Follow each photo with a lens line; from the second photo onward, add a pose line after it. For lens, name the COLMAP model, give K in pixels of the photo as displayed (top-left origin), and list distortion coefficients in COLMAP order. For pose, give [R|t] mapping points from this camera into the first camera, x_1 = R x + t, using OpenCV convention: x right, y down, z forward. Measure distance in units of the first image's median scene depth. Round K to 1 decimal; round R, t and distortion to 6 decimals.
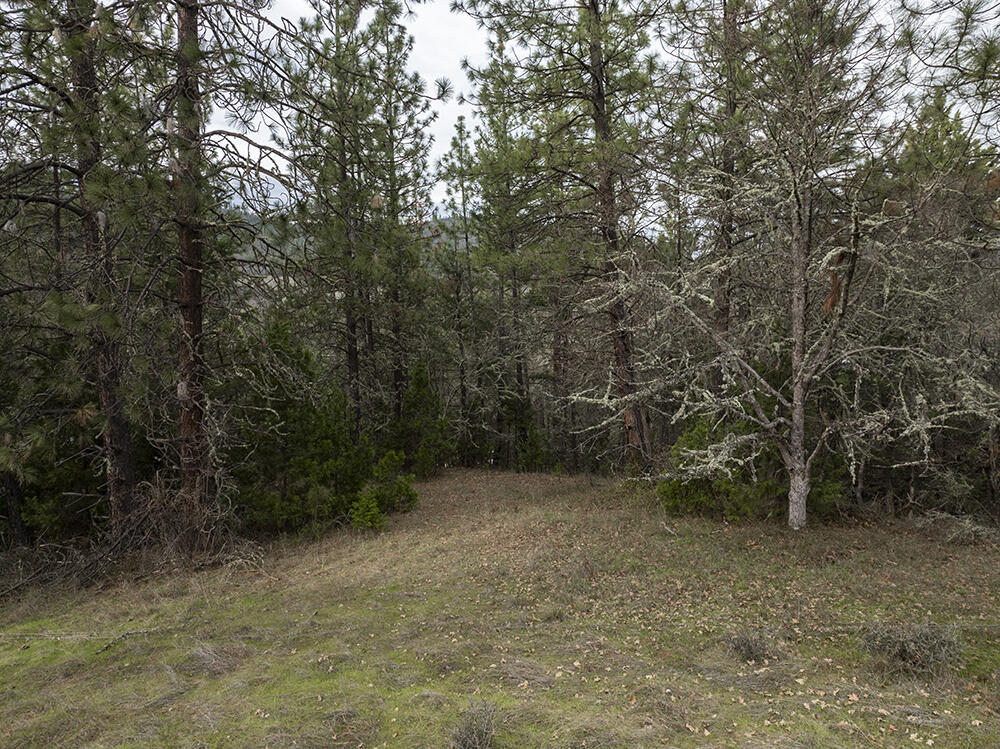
lens RADIAL K [[712.6, 0, 500.5], [0, 712.6, 375.0], [0, 0, 1]] dist [-0.051192, 0.033577]
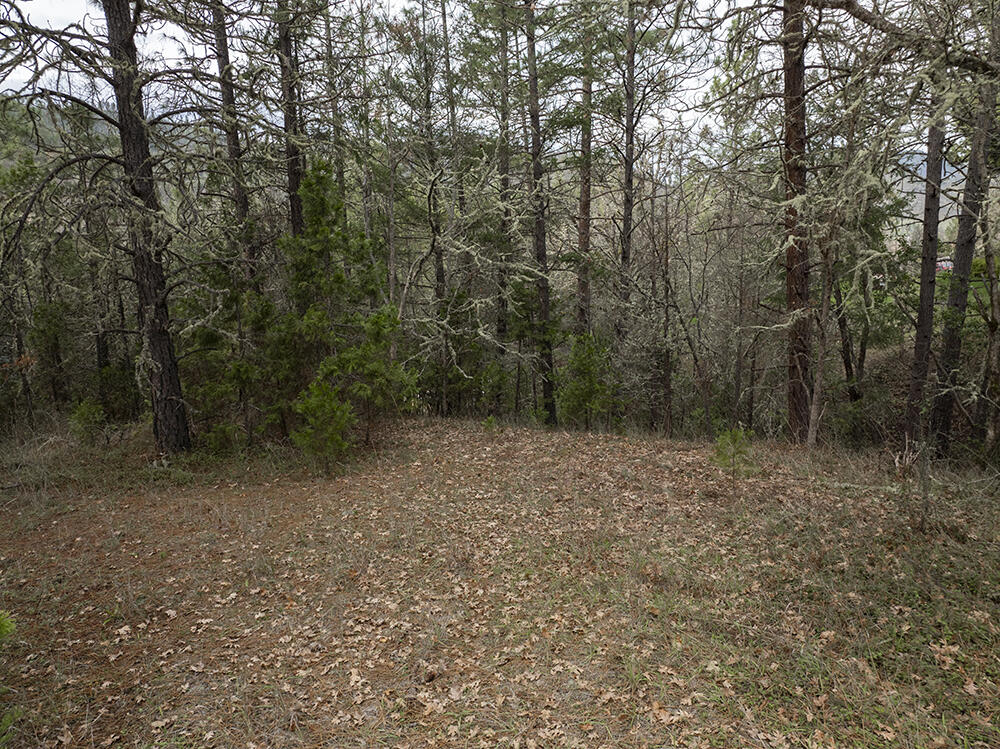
lens RADIAL K [[712.6, 0, 499.7], [0, 712.6, 374.7], [0, 0, 1]] dist [-0.051192, 0.033577]
pose [[0.999581, 0.003431, 0.028725, -0.024122], [-0.006458, 0.994347, 0.105982, 0.047515], [-0.028199, -0.106123, 0.993953, 0.506242]]
